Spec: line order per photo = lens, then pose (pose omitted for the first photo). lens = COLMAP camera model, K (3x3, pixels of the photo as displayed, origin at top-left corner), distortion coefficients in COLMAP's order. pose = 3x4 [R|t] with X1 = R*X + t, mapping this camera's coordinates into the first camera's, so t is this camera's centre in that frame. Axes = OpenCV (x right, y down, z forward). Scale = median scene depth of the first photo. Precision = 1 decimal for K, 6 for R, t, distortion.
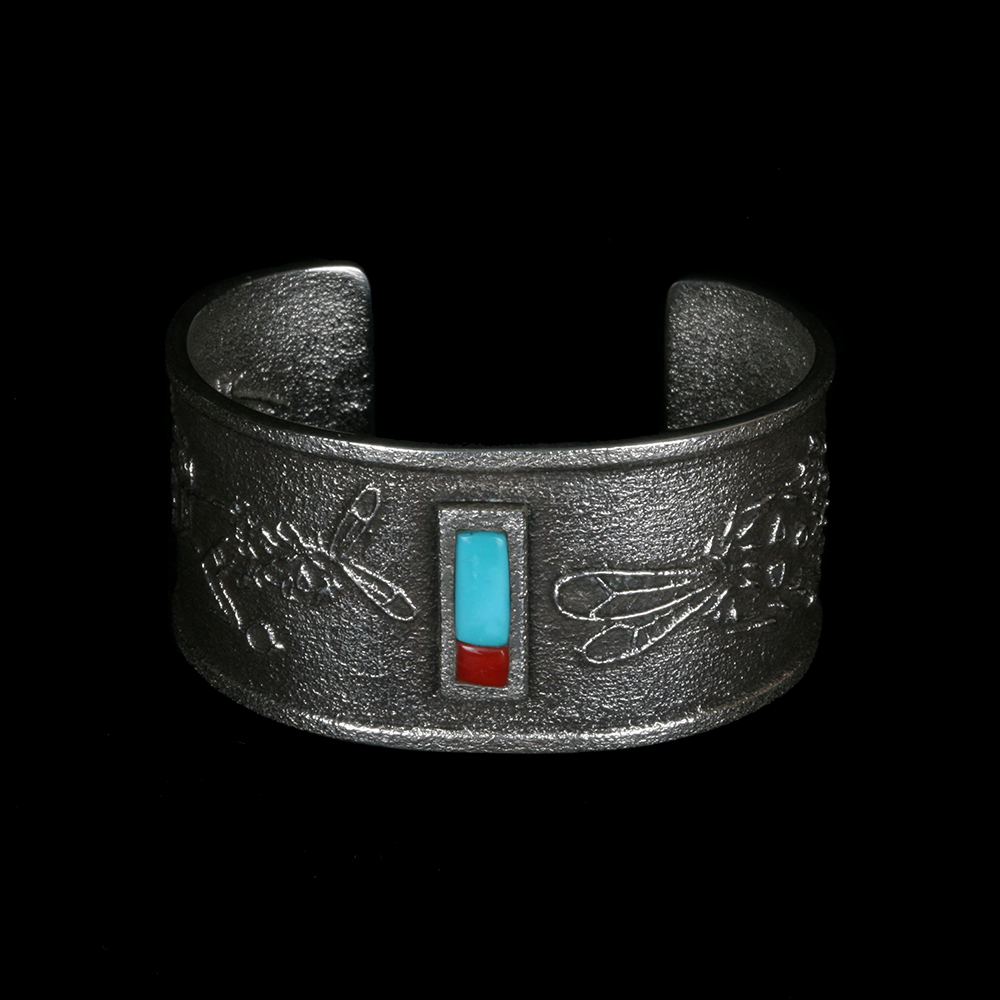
lens RADIAL K [[3872.1, 0, 499.0], [0, 3872.1, 500.2], [0, 0, 1]] dist [-0.536399, 0.000000]
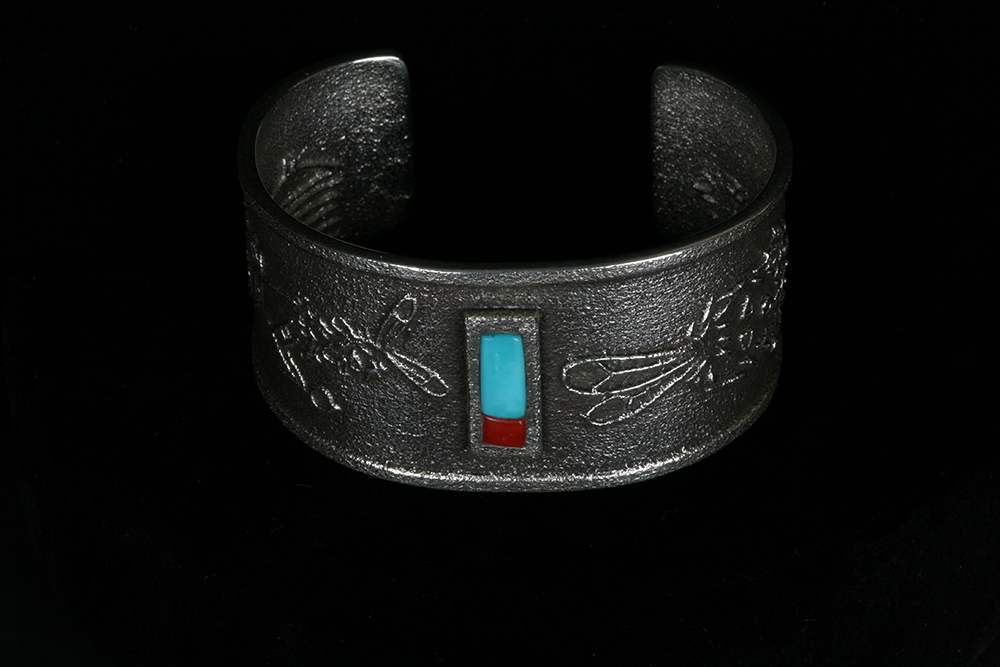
lens RADIAL K [[2870.1, 0, 502.0], [0, 2870.1, 333.2], [0, 0, 1]] dist [-0.582949, 0.000000]
pose [[0.999796, -0.017116, -0.010766, 0.005063], [0.018522, 0.988818, 0.147975, -0.118343], [0.008113, -0.148144, 0.988933, 0.112923]]
